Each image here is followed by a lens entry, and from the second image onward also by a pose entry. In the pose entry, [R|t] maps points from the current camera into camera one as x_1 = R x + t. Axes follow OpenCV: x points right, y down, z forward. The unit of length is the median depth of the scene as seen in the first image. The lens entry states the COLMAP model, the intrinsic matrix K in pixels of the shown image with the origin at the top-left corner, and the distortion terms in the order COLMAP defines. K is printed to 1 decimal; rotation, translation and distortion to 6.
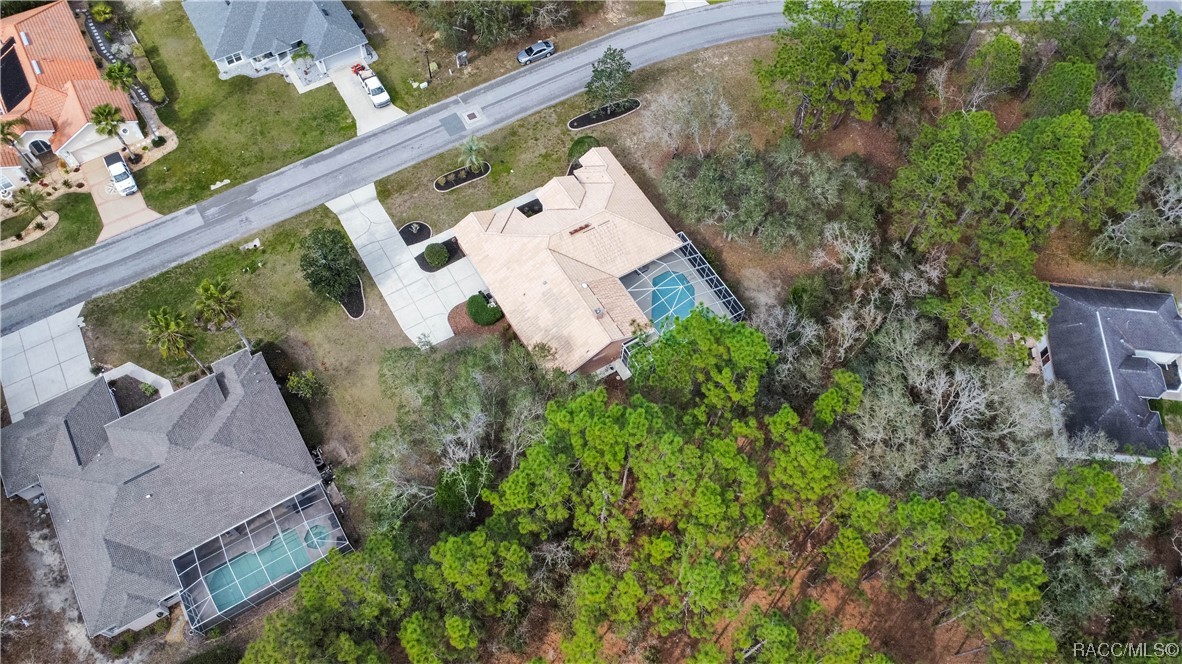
lens RADIAL K [[857.0, 0, 591.0], [0, 857.0, 326.0], [0, 0, 1]] dist [-0.030475, -0.010792]
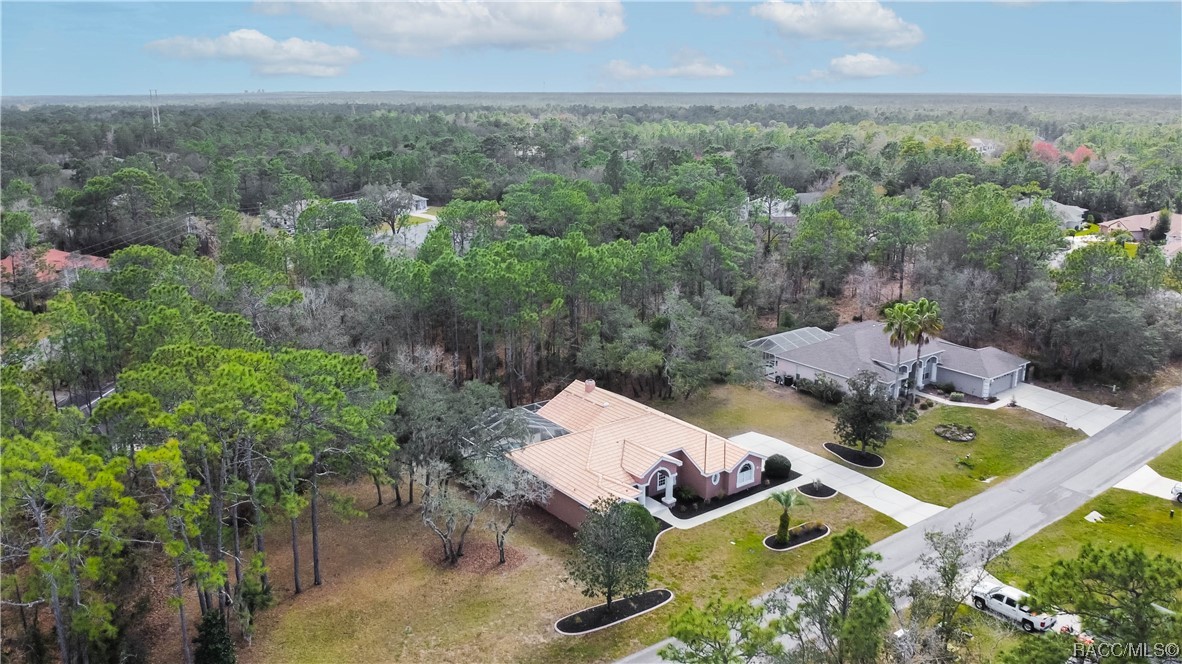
lens RADIAL K [[898.5, 0, 588.8], [0, 898.5, 326.3], [0, 0, 1]] dist [-0.035724, -0.008160]
pose [[-0.995307, -0.001844, -0.096749, 0.099866], [-0.093920, 0.259142, 0.961262, -0.937510], [0.023299, 0.965837, -0.258099, 1.022653]]
